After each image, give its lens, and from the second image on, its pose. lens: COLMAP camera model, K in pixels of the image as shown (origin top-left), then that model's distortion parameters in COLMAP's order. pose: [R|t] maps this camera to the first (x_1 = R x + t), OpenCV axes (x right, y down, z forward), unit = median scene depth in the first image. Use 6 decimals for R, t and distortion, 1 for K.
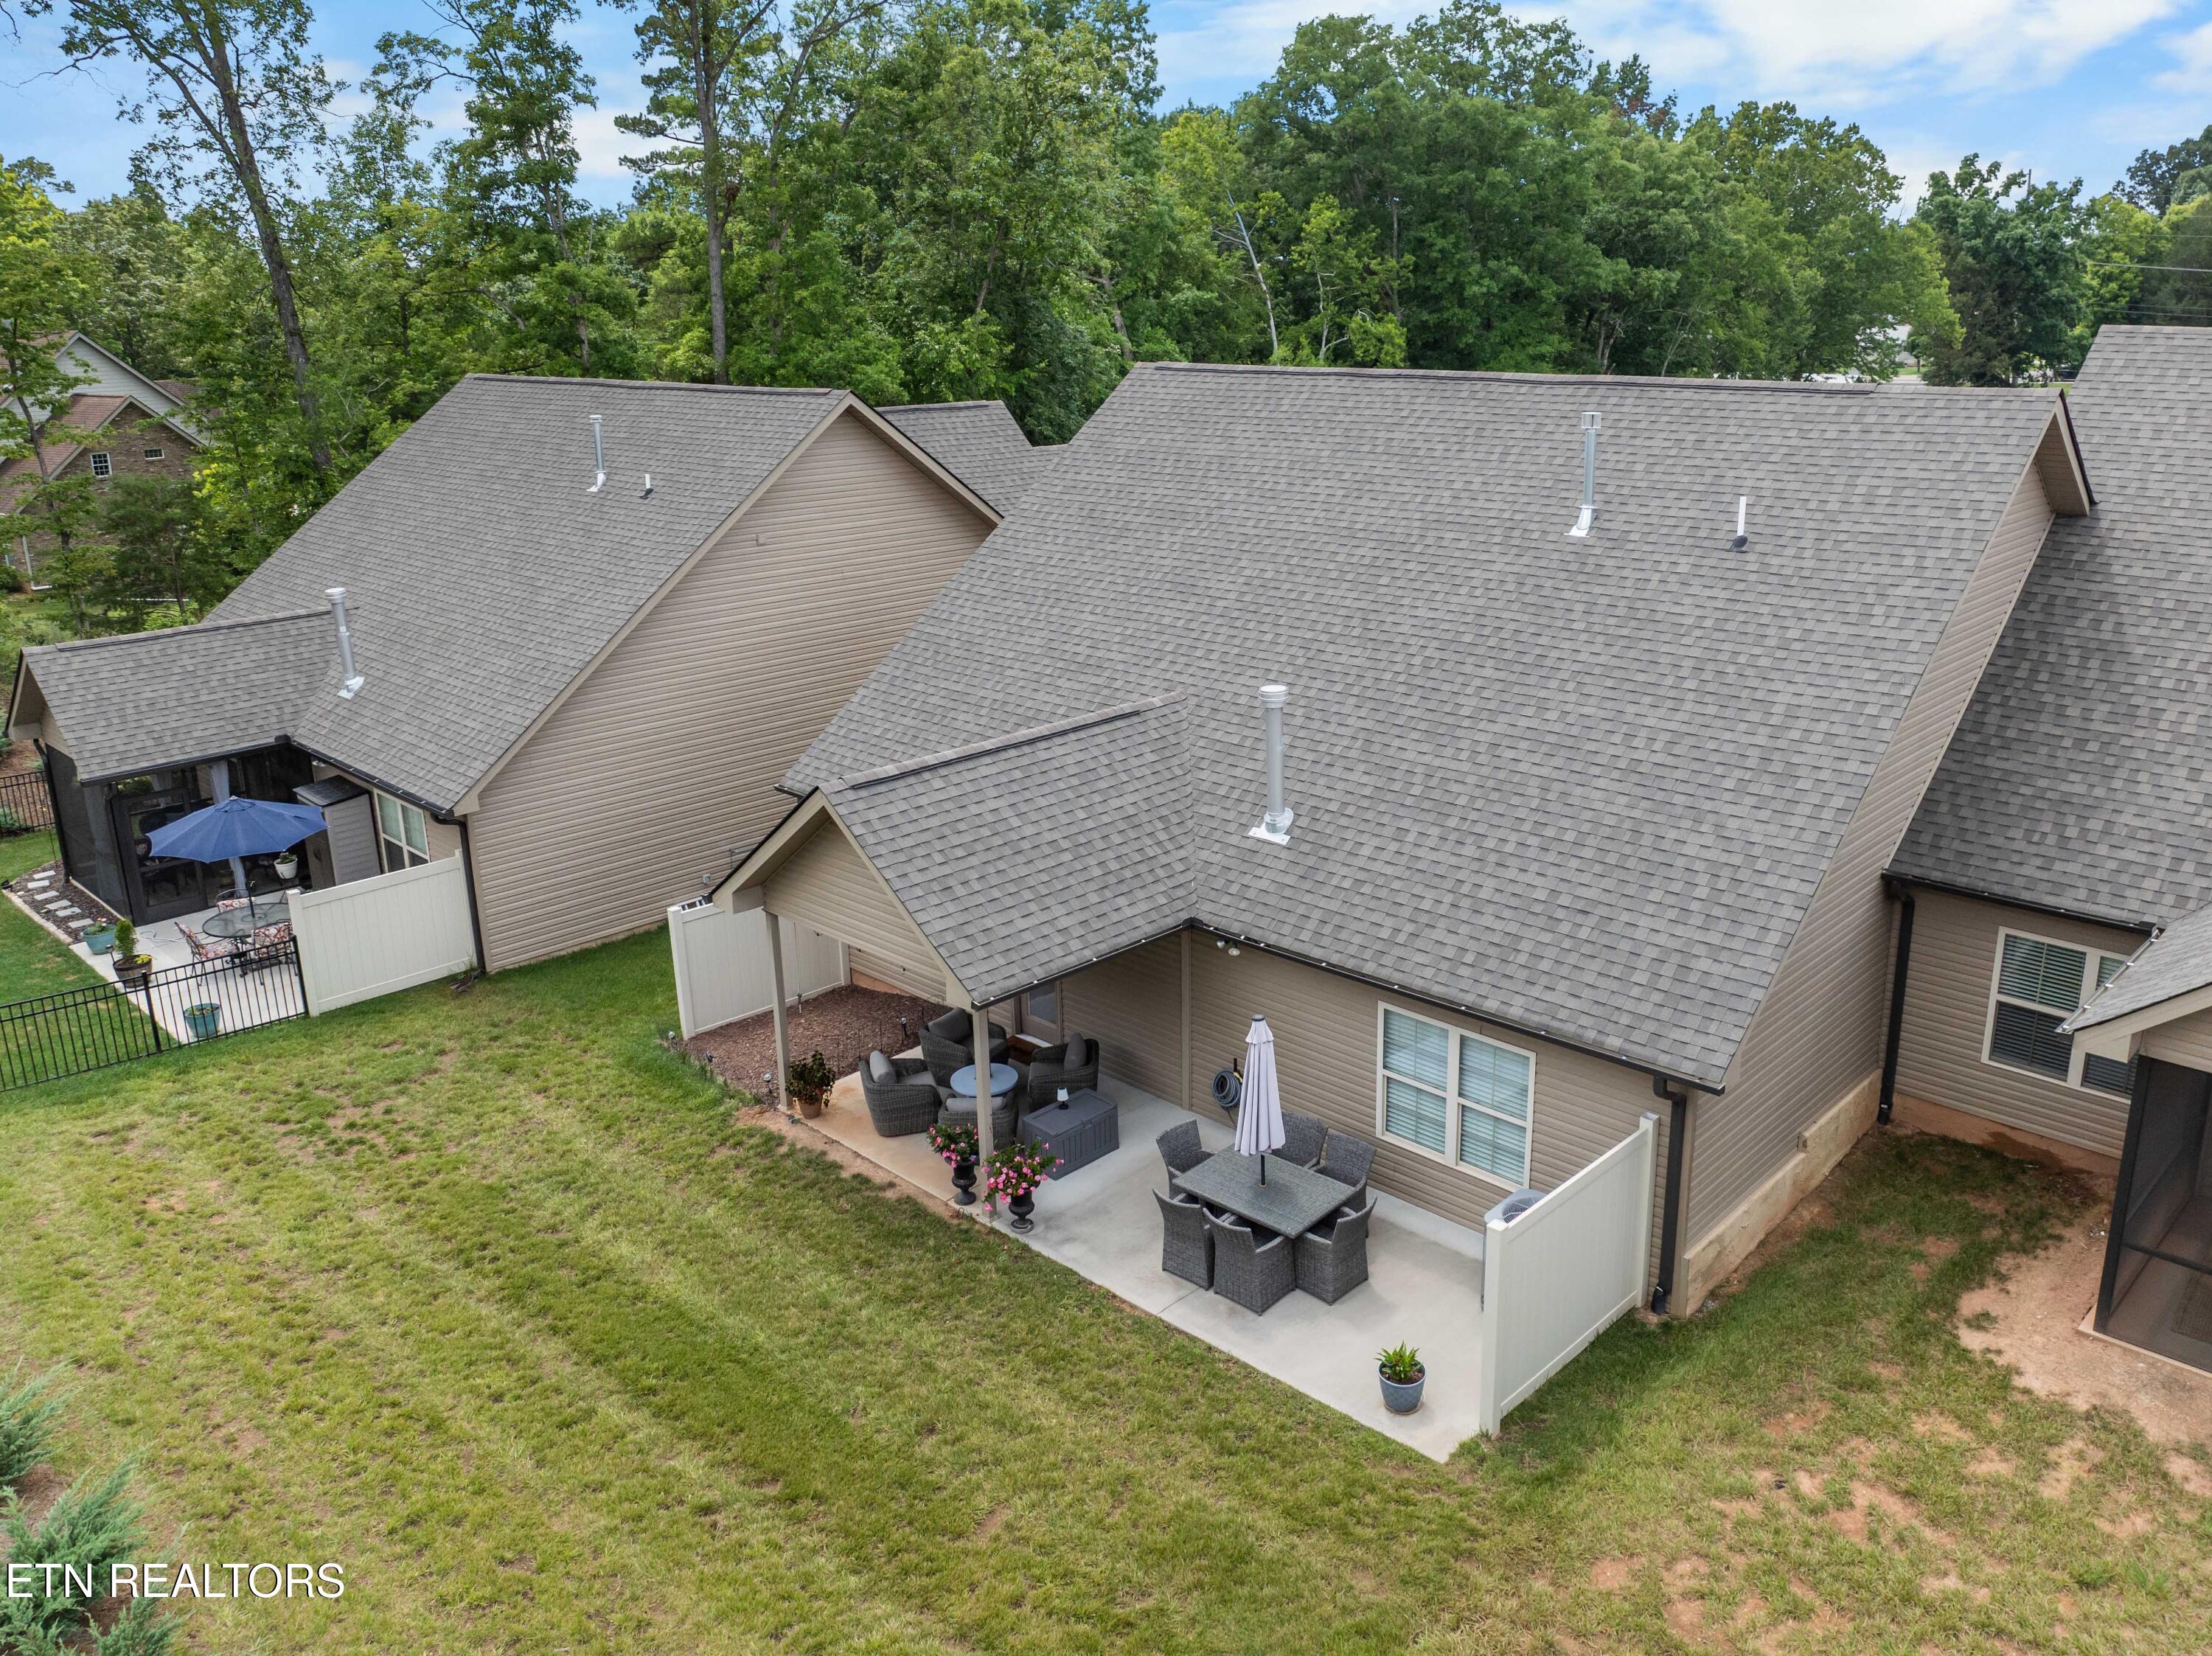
lens RADIAL K [[1599.0, 0, 1273.3], [0, 1599.0, 775.7], [0, 0, 1]] dist [-0.027903, 0.005800]
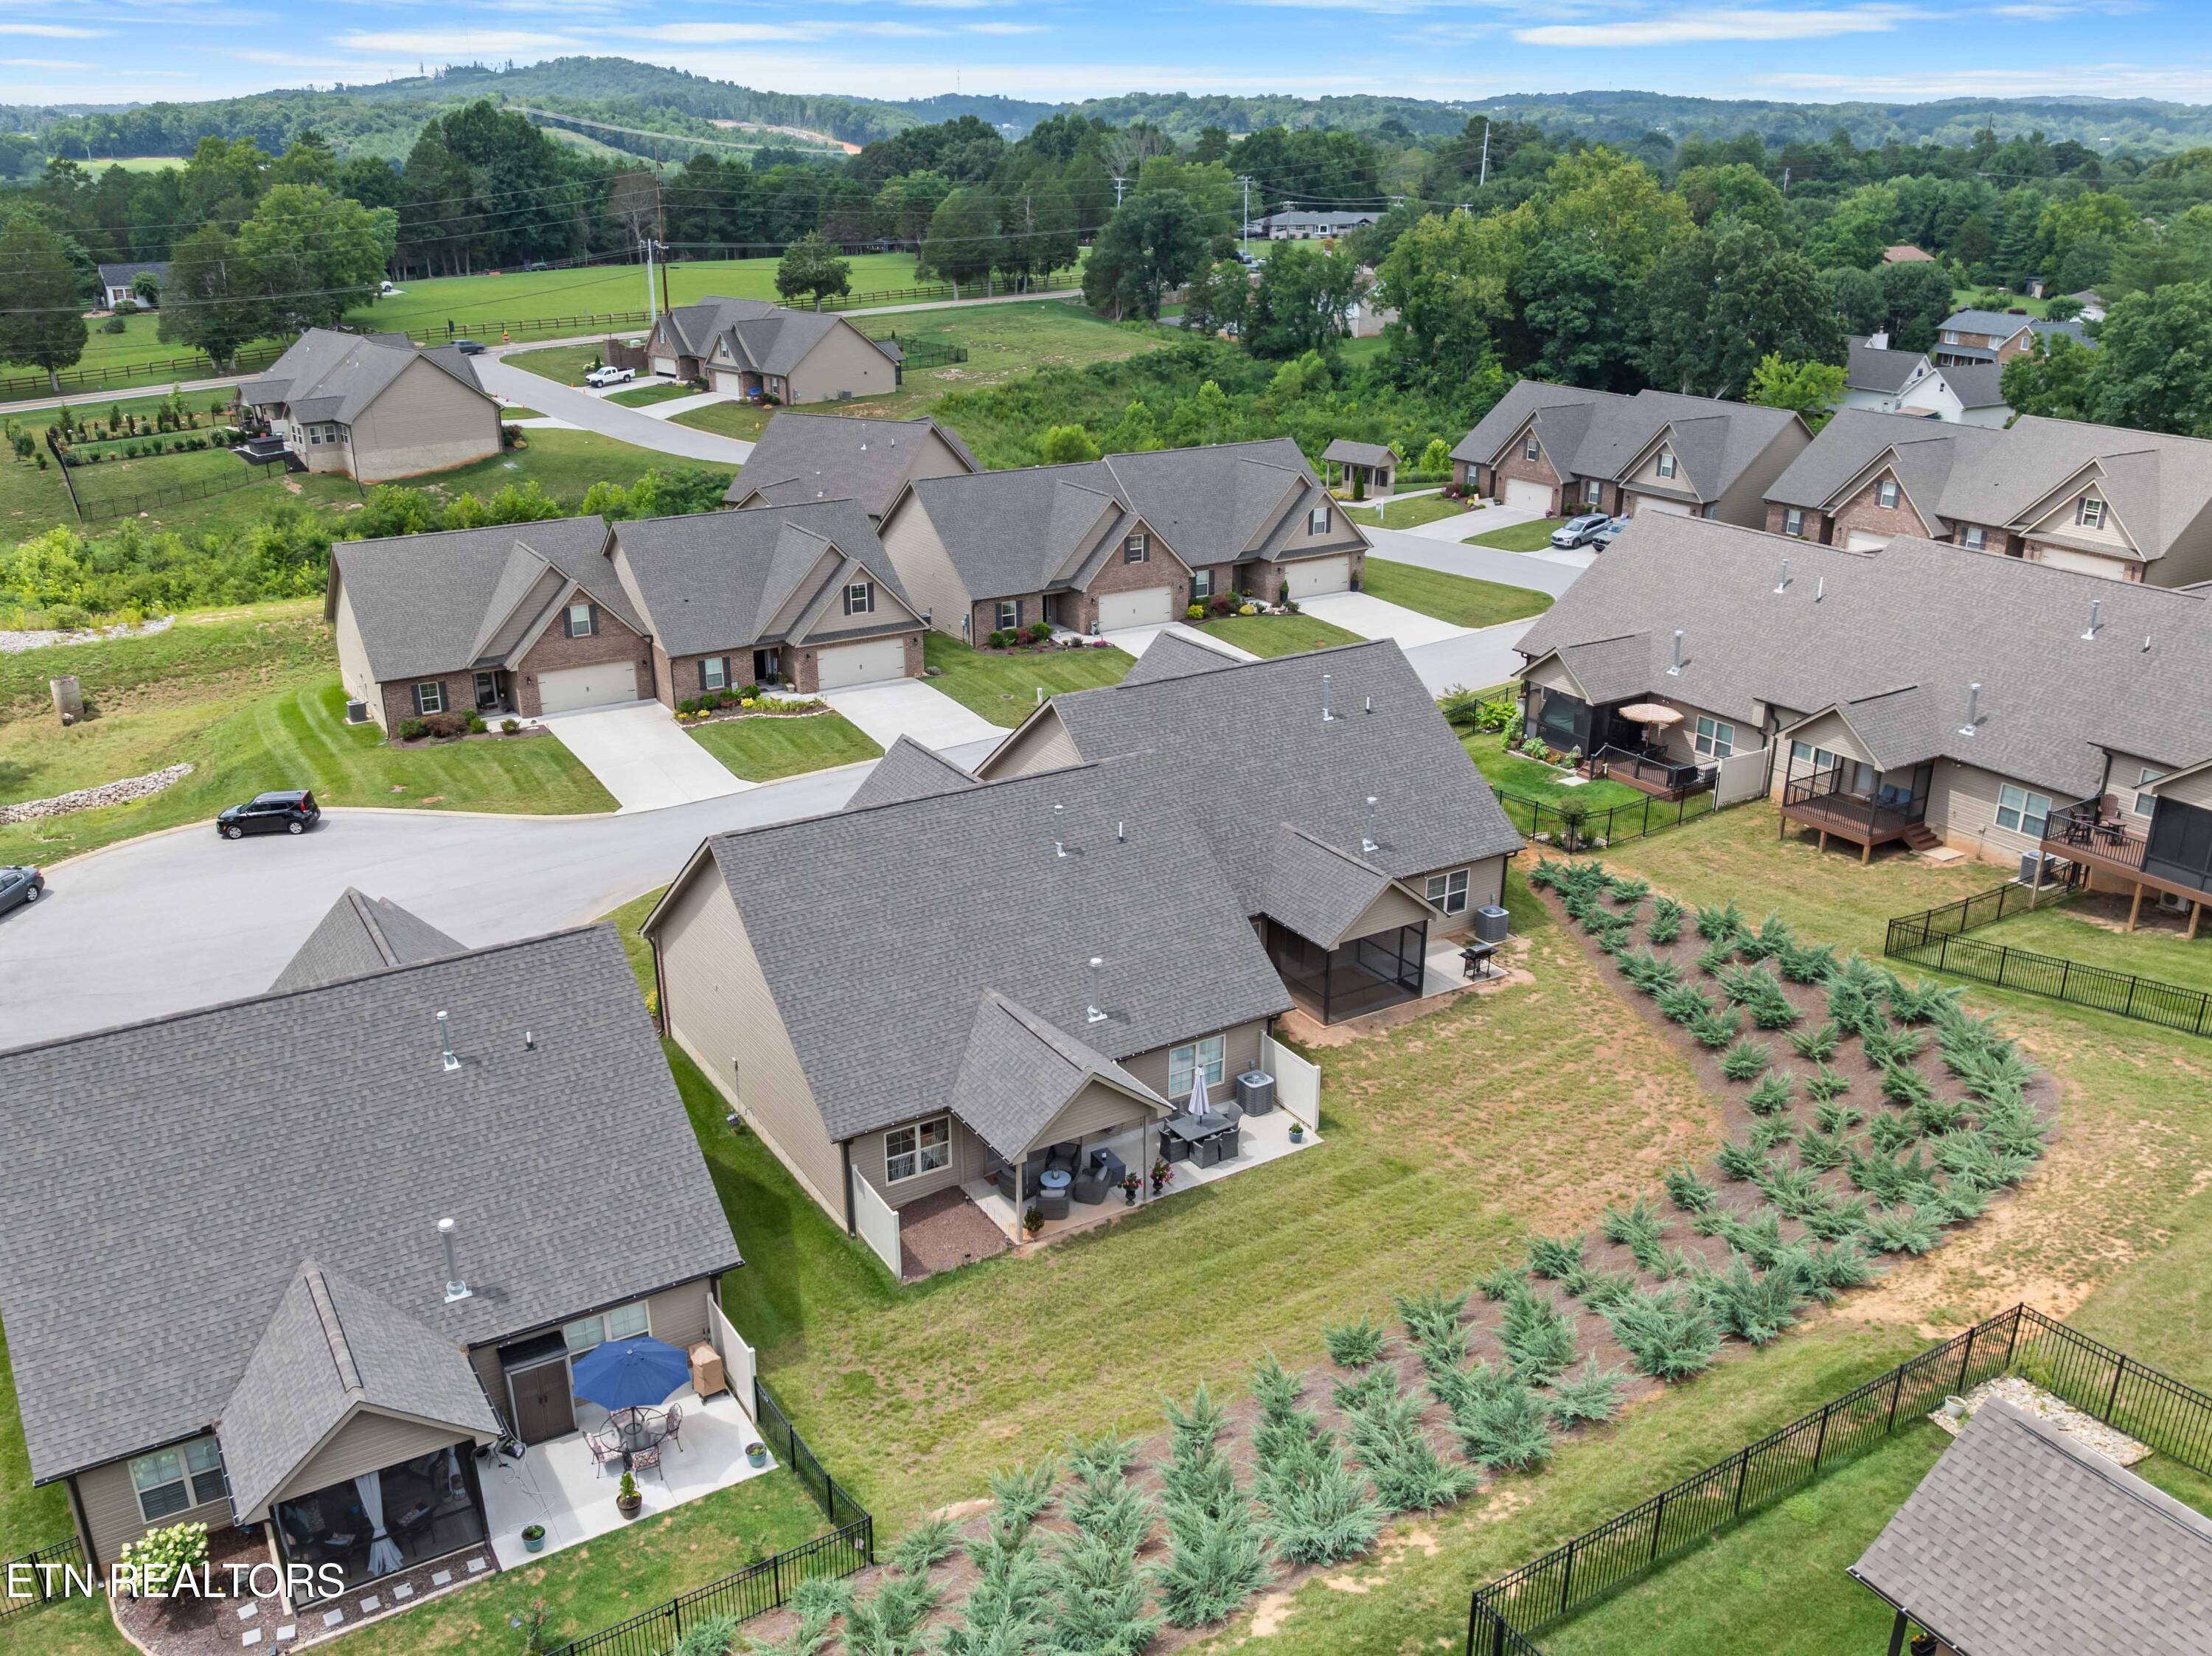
lens RADIAL K [[1764.7, 0, 1106.0], [0, 1764.7, 828.0], [0, 0, 1]] dist [-0.046215, -0.005630]
pose [[0.319317, -0.345730, 0.882331, -2.469703], [0.256735, 0.927815, 0.270640, -1.040097], [-0.912208, 0.140106, 0.385028, -0.078463]]
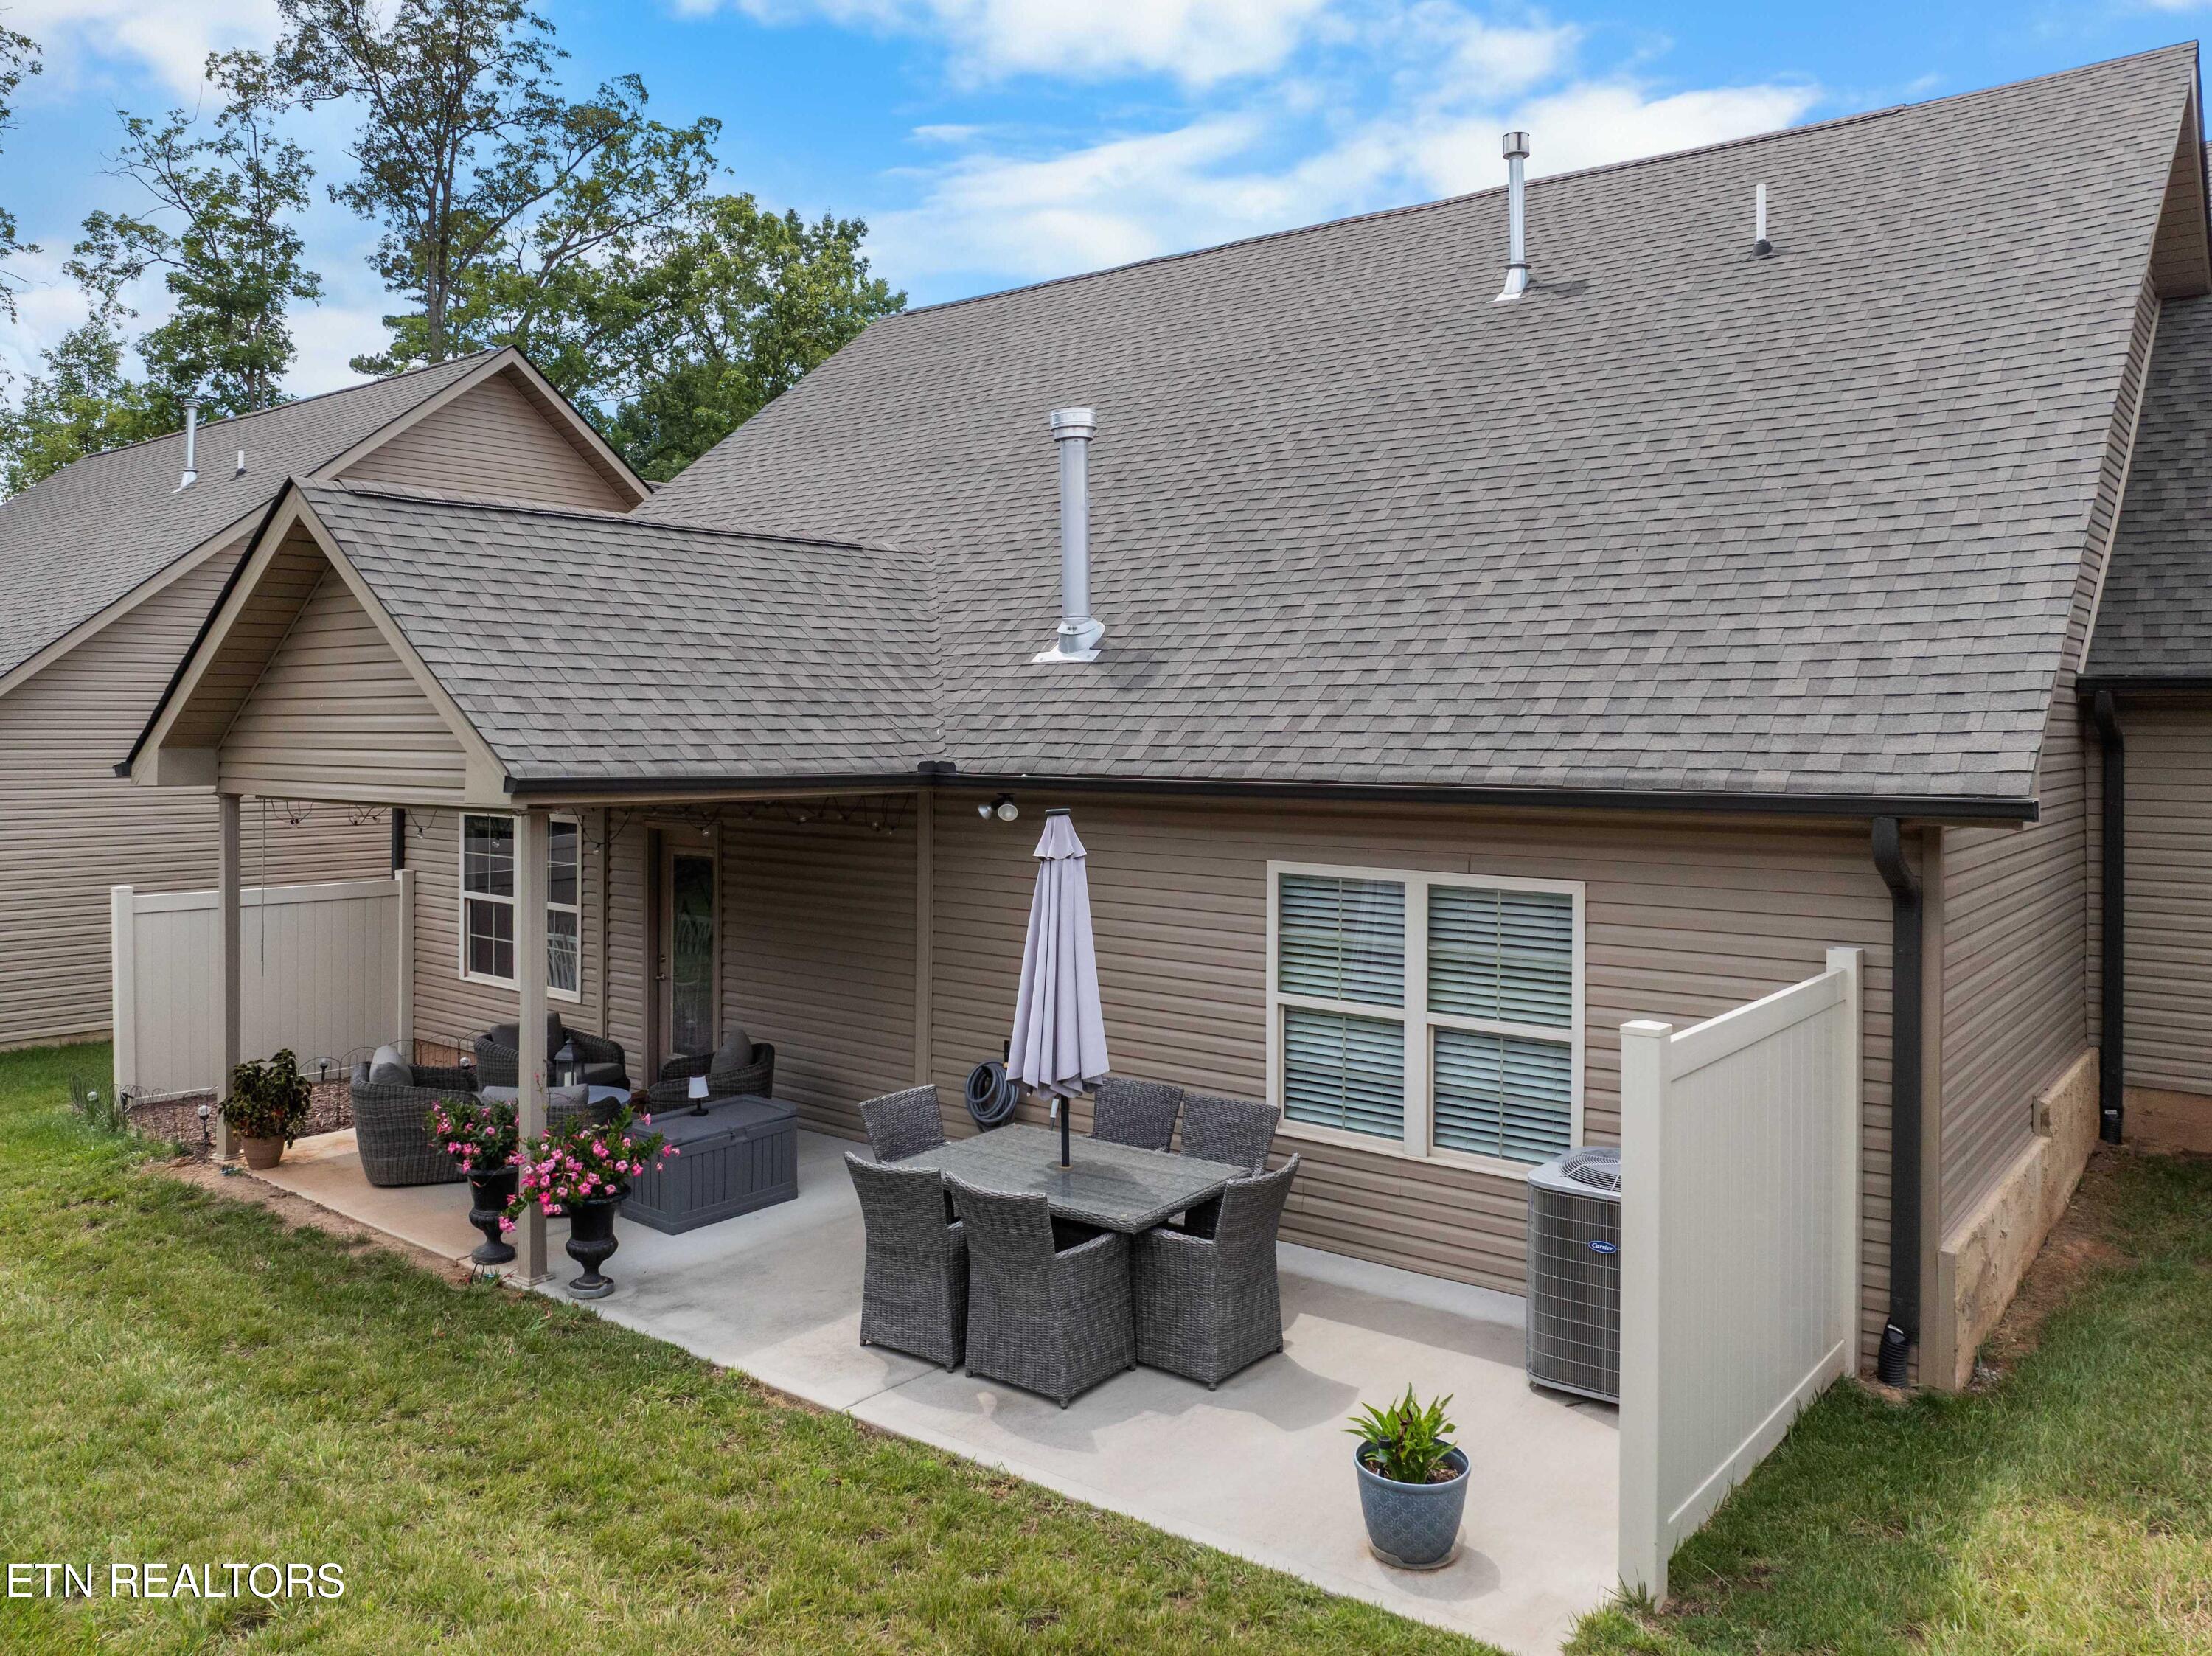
lens RADIAL K [[1619.7, 0, 1094.2], [0, 1619.7, 732.6], [0, 0, 1]] dist [-0.038605, 0.000049]
pose [[0.999260, 0.002416, 0.038390, -0.016794], [0.007971, 0.963354, -0.268115, 0.253172], [-0.037631, 0.268222, 0.962622, 0.455527]]
